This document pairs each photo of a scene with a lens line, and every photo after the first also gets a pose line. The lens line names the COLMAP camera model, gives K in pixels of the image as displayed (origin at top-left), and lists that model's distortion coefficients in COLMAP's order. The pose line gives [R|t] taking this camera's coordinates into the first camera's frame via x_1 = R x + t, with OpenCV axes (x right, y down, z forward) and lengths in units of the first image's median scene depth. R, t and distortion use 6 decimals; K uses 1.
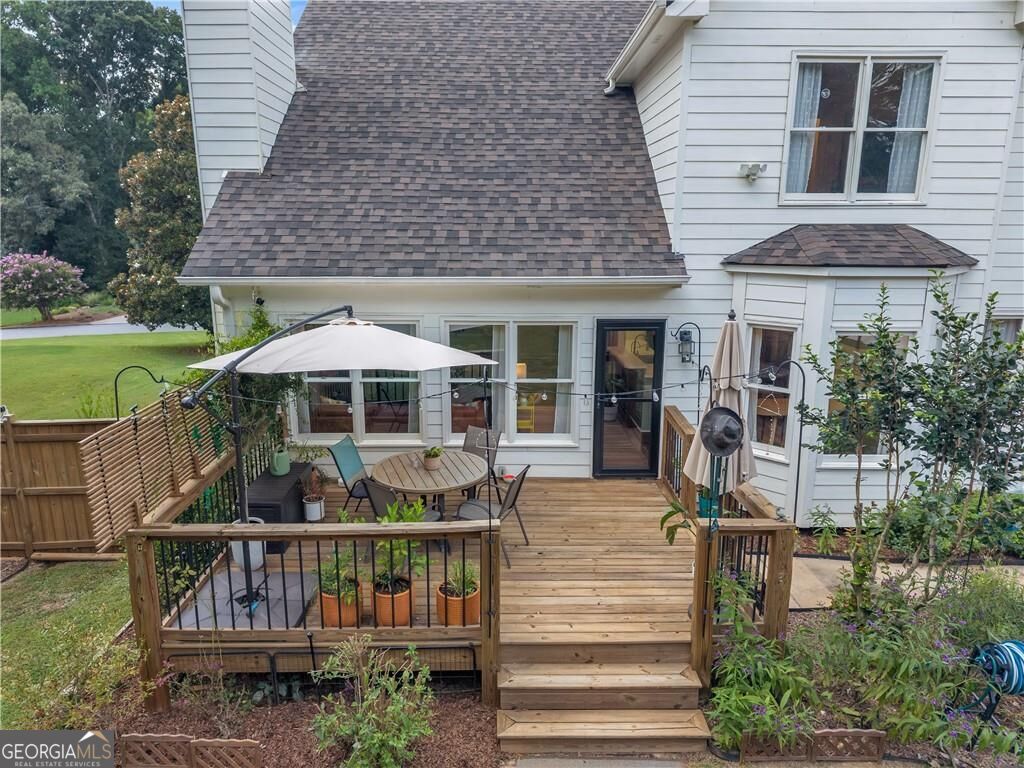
lens RADIAL K [[706.9, 0, 518.7], [0, 706.9, 384.5], [0, 0, 1]] dist [0.044913, -0.049184]
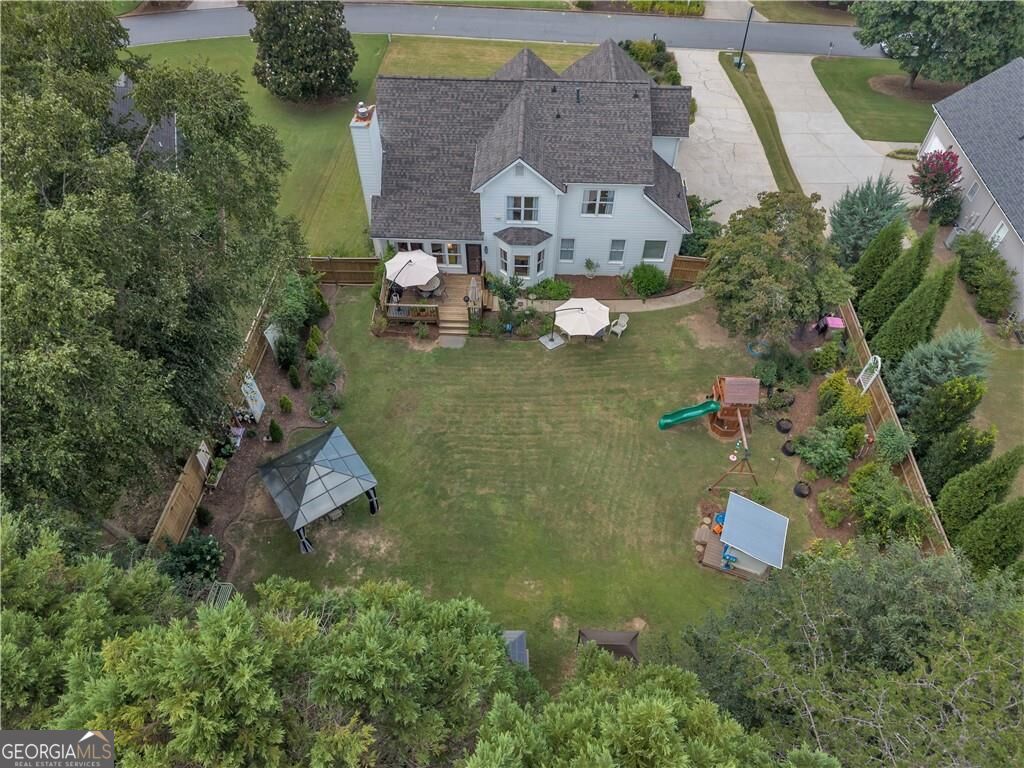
lens RADIAL K [[706.9, 0, 511.1], [0, 706.9, 386.9], [0, 0, 1]] dist [0.044913, -0.049184]
pose [[0.998907, 0.037267, -0.028222, 0.534494], [-0.015144, 0.829127, 0.558855, -1.750971], [0.044226, -0.557816, 0.828785, -2.971322]]
